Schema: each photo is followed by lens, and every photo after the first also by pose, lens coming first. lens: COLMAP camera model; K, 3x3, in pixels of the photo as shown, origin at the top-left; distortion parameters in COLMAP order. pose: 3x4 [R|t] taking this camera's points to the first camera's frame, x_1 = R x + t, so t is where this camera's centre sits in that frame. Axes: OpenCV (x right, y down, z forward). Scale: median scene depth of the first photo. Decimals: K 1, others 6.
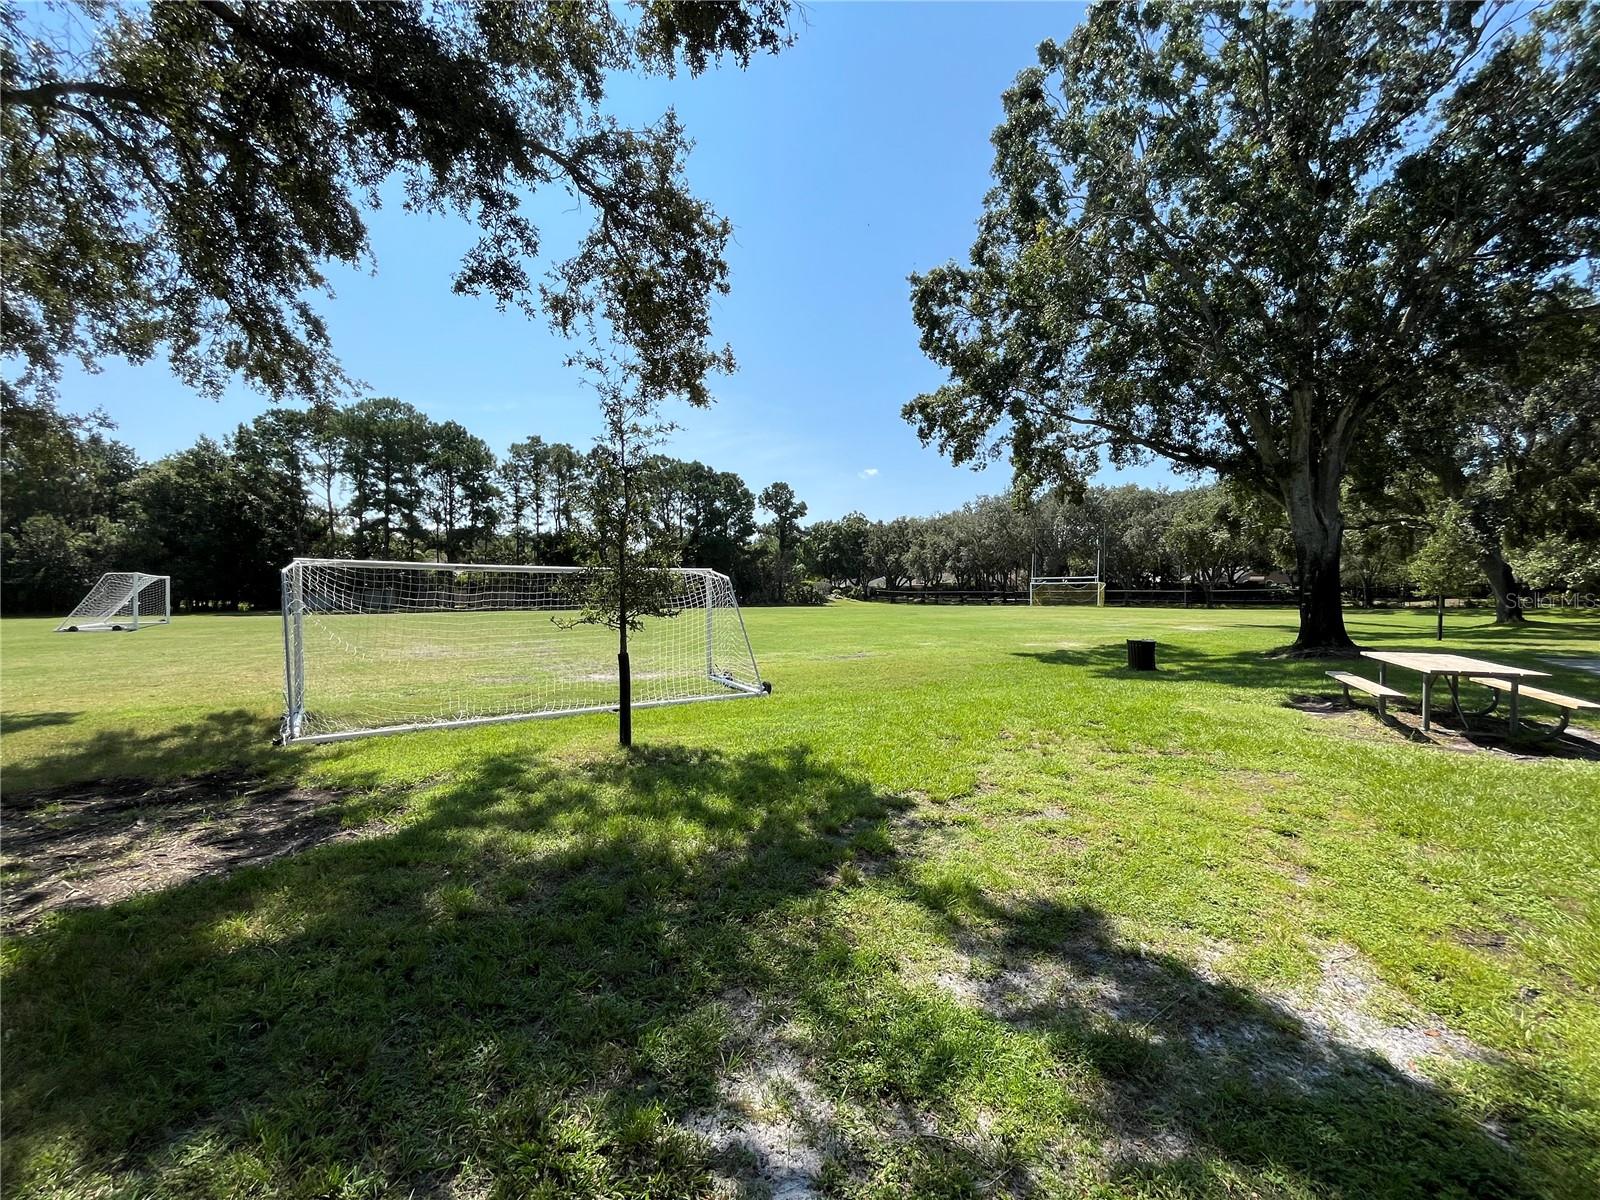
lens RADIAL K [[646.9, 0, 806.6], [0, 646.9, 604.1], [0, 0, 1]] dist [-0.000941, -0.000437]
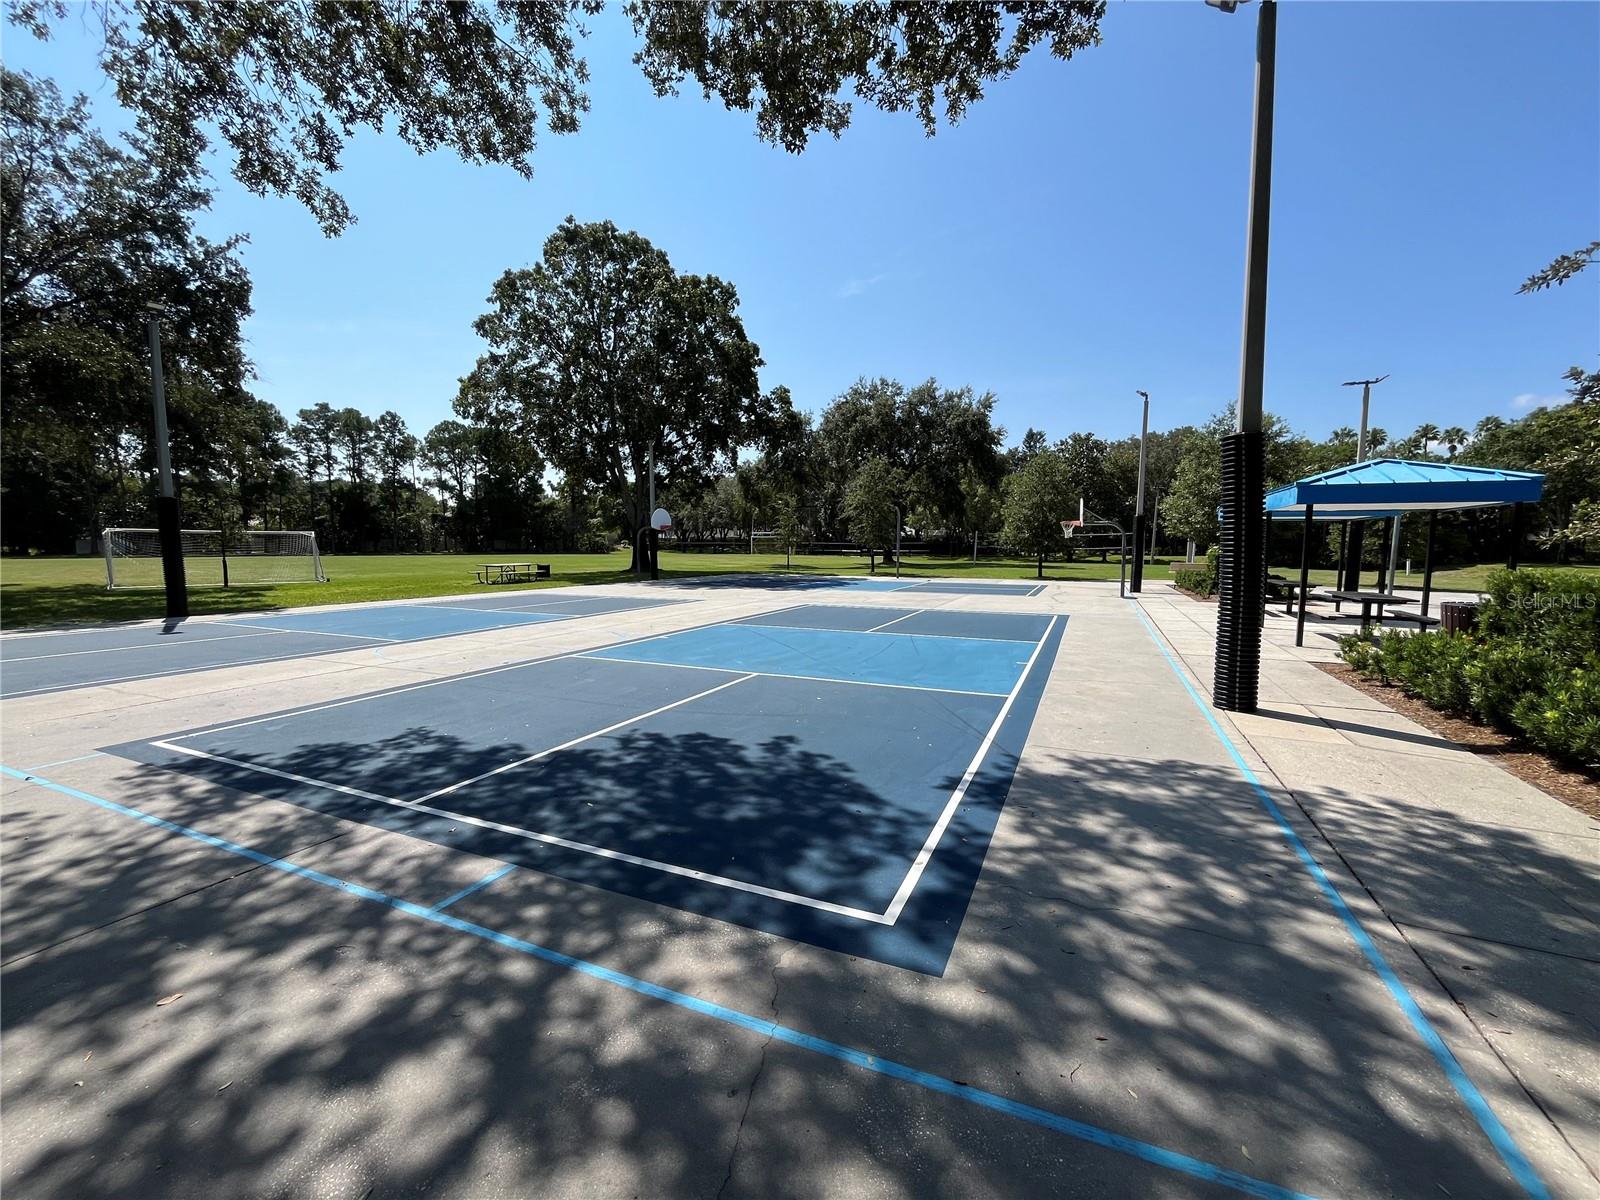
lens RADIAL K [[646.9, 0, 804.8], [0, 646.9, 603.4], [0, 0, 1]] dist [-0.000941, -0.000437]
pose [[0.985011, -0.008863, 0.172266, 0.215359], [-0.003915, 0.997273, 0.073698, 0.005429], [-0.172449, -0.073268, 0.982290, -0.289505]]
